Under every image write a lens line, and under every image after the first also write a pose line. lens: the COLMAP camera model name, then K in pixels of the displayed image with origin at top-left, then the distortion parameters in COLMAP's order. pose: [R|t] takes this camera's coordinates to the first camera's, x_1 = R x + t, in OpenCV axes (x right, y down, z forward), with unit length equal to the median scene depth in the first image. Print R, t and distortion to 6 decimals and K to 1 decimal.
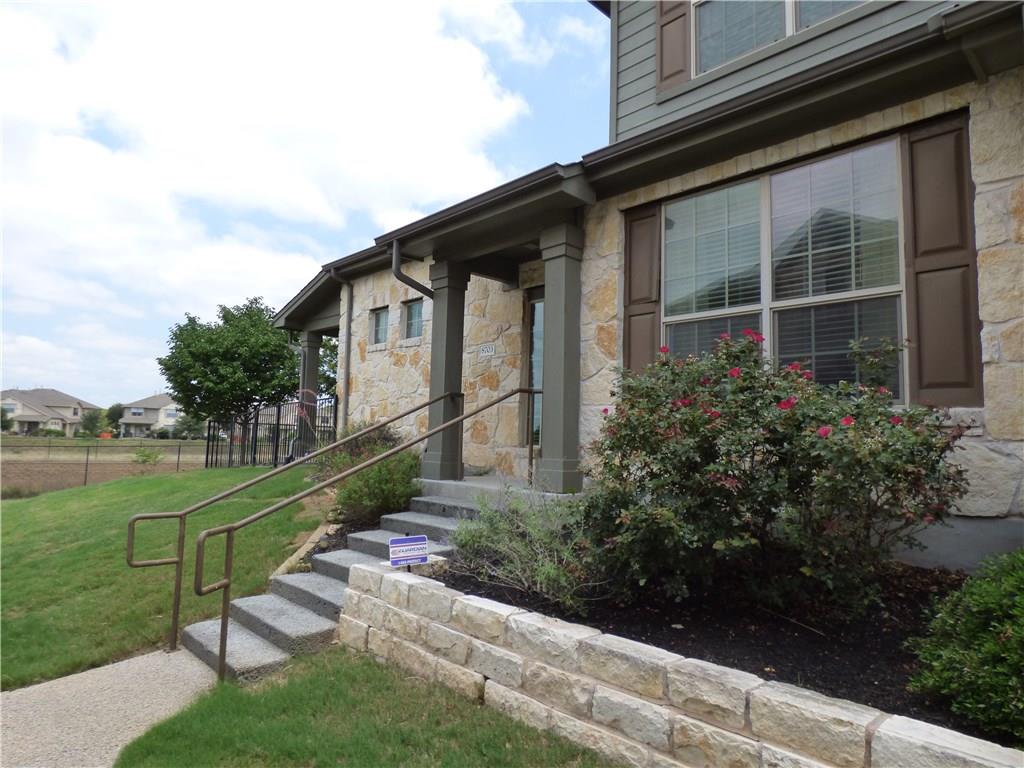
lens RADIAL K [[606.0, 0, 508.3], [0, 606.0, 383.5], [0, 0, 1]] dist [-0.012240, 0.008204]
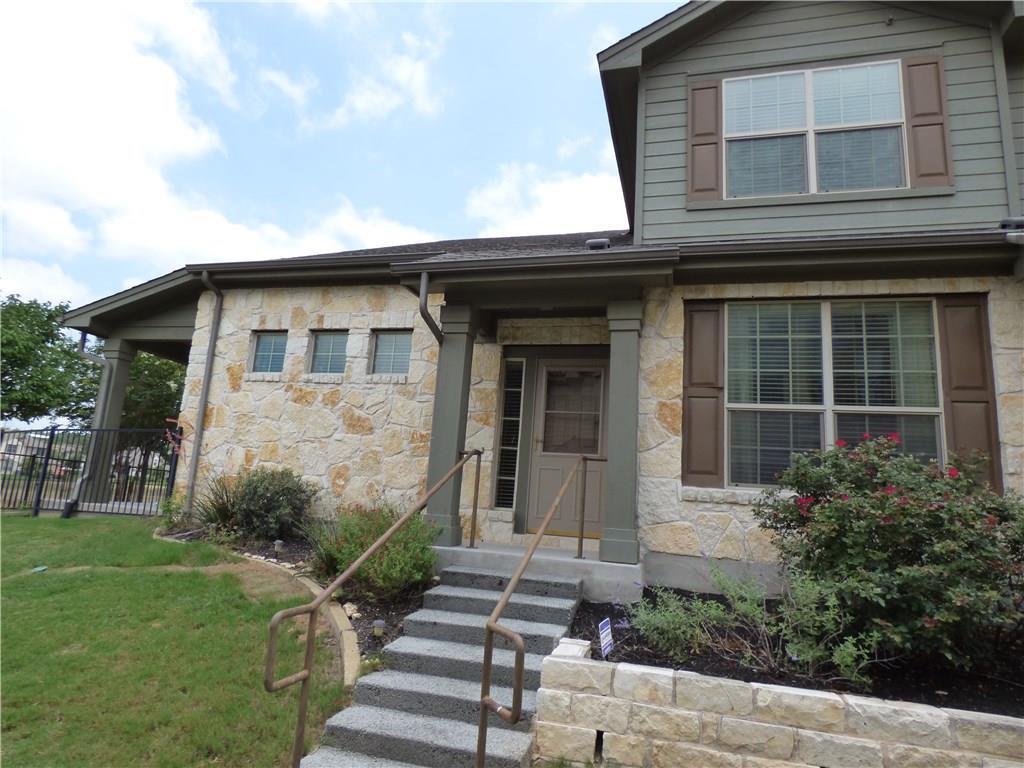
lens RADIAL K [[606.0, 0, 508.4], [0, 606.0, 386.1], [0, 0, 1]] dist [-0.012240, 0.008204]
pose [[0.868042, 0.127708, 0.479785, -0.616181], [-0.092172, 0.991005, -0.097024, 0.004904], [-0.487860, 0.039998, 0.872005, 0.215687]]
